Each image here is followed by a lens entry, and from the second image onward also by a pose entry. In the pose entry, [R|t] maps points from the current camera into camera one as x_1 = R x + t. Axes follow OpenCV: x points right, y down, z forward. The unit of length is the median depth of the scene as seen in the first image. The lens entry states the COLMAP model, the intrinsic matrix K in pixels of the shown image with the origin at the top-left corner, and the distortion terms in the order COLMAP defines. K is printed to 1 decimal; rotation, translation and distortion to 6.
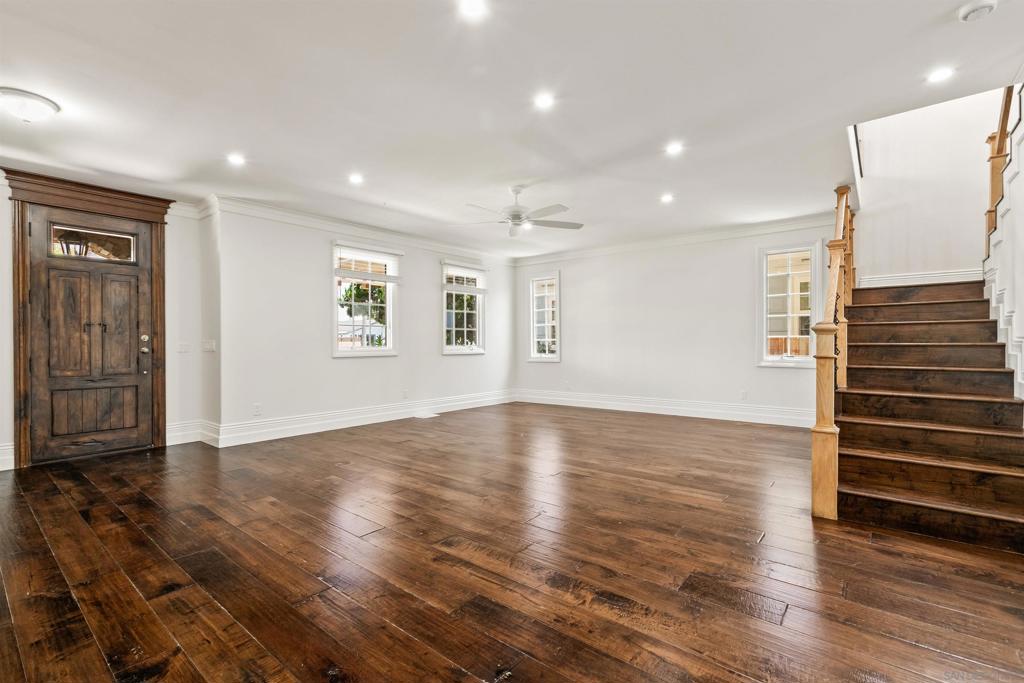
lens RADIAL K [[458.5, 0, 505.4], [0, 458.5, 341.9], [0, 0, 1]] dist [-0.015275, 0.007995]
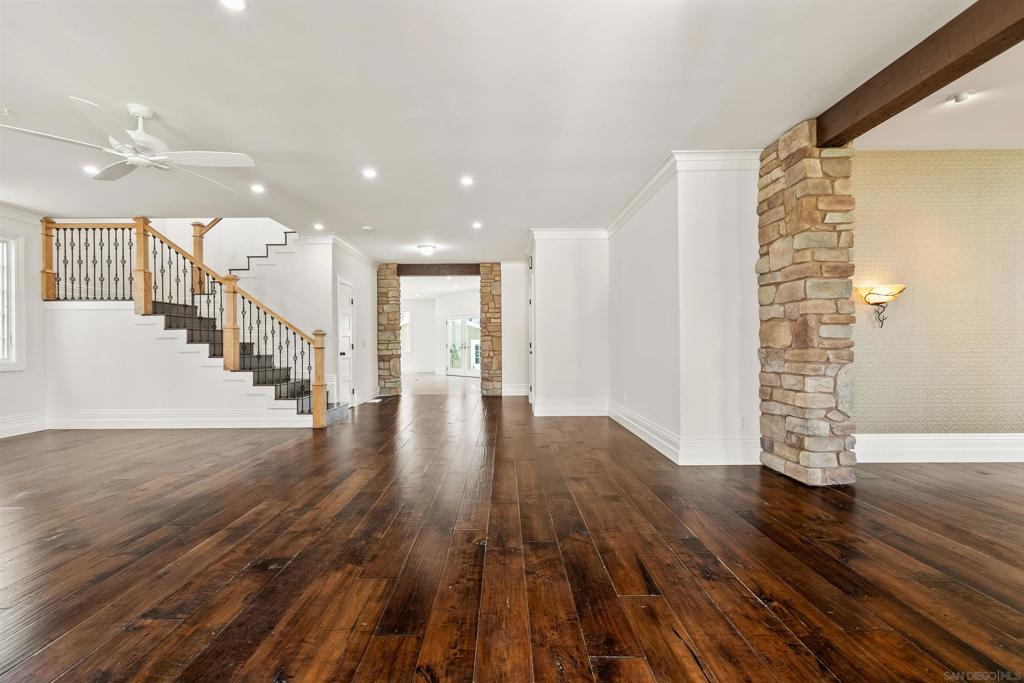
lens RADIAL K [[458.5, 0, 503.9], [0, 458.5, 343.8], [0, 0, 1]] dist [-0.015275, 0.007995]
pose [[-0.635885, 0.007679, 0.771746, -1.397045], [0.006759, 0.999968, -0.004381, 0.028922], [-0.771754, 0.002430, -0.635916, 1.699754]]
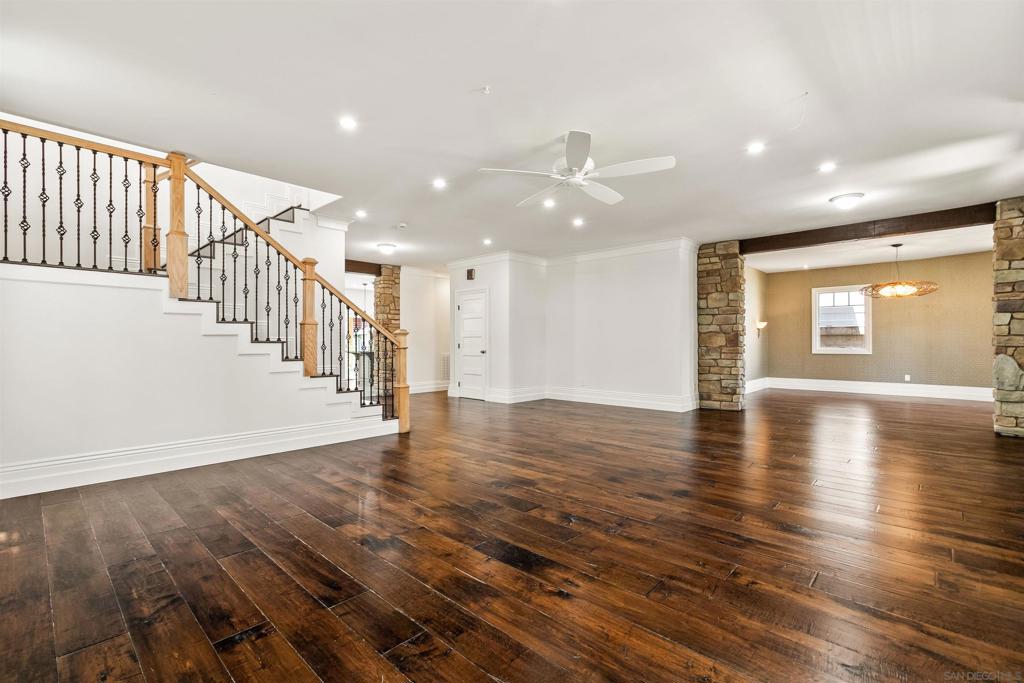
lens RADIAL K [[458.5, 0, 505.5], [0, 458.5, 342.7], [0, 0, 1]] dist [-0.015275, 0.007995]
pose [[-0.998201, 0.007199, 0.059528, 0.158914], [0.006937, 0.999965, -0.004612, 0.021569], [-0.059559, -0.004191, -0.998216, 2.959211]]
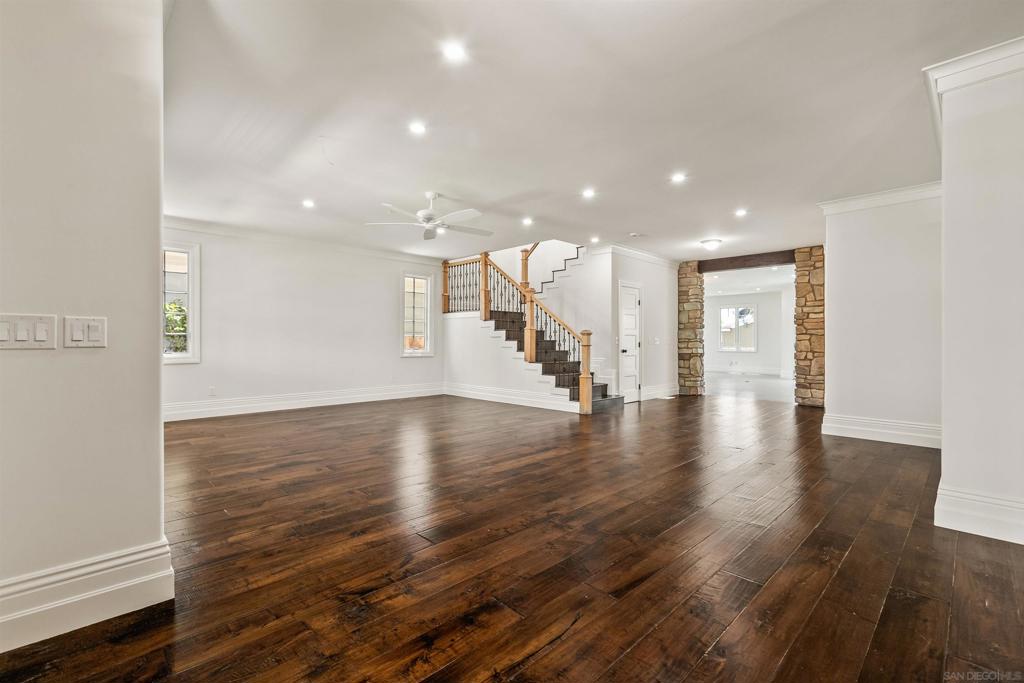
lens RADIAL K [[458.5, 0, 505.0], [0, 458.5, 343.2], [0, 0, 1]] dist [-0.015275, 0.007995]
pose [[0.113690, 0.000346, 0.993516, -1.713472], [-0.007467, 0.999972, 0.000506, 0.022725], [-0.993488, -0.007476, 0.113689, 1.178525]]
